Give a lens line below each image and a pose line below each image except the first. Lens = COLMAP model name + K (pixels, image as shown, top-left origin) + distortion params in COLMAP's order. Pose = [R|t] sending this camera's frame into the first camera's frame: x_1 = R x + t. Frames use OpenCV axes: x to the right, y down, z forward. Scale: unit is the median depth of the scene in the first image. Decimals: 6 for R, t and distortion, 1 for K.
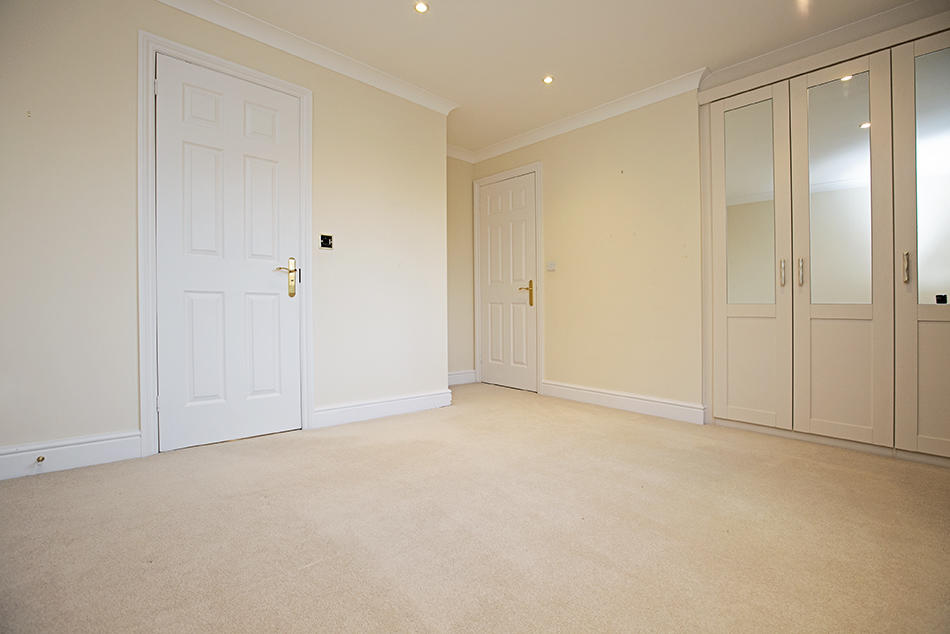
lens RADIAL K [[440.4, 0, 470.8], [0, 440.4, 308.8], [0, 0, 1]] dist [-0.033325, 0.000485]
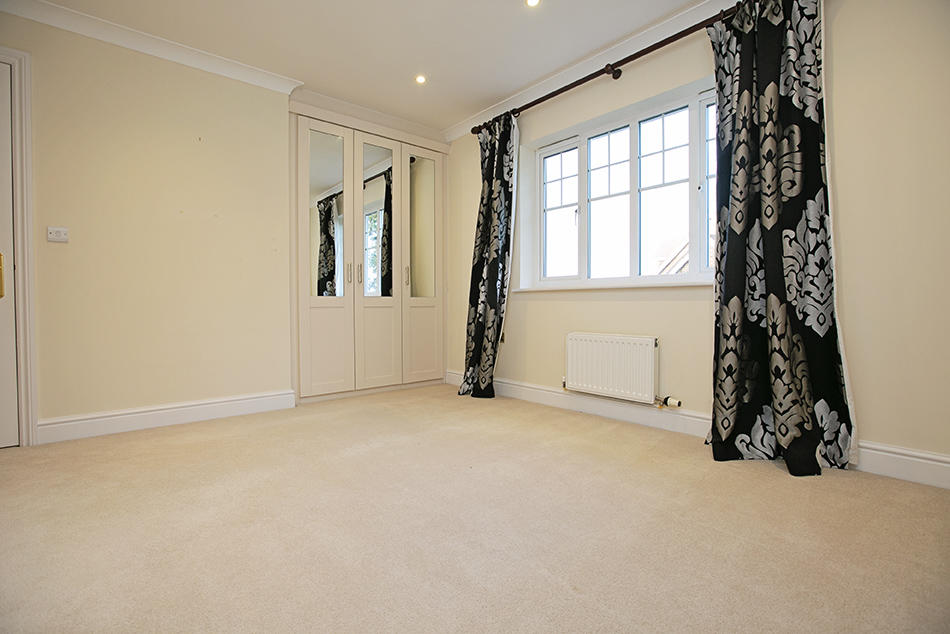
lens RADIAL K [[440.4, 0, 470.8], [0, 440.4, 308.8], [0, 0, 1]] dist [-0.033325, 0.000485]
pose [[0.018545, -0.009032, 0.999787, -0.569042], [0.012012, 0.999889, 0.008810, 0.017387], [-0.999756, 0.011846, 0.018652, 0.553782]]
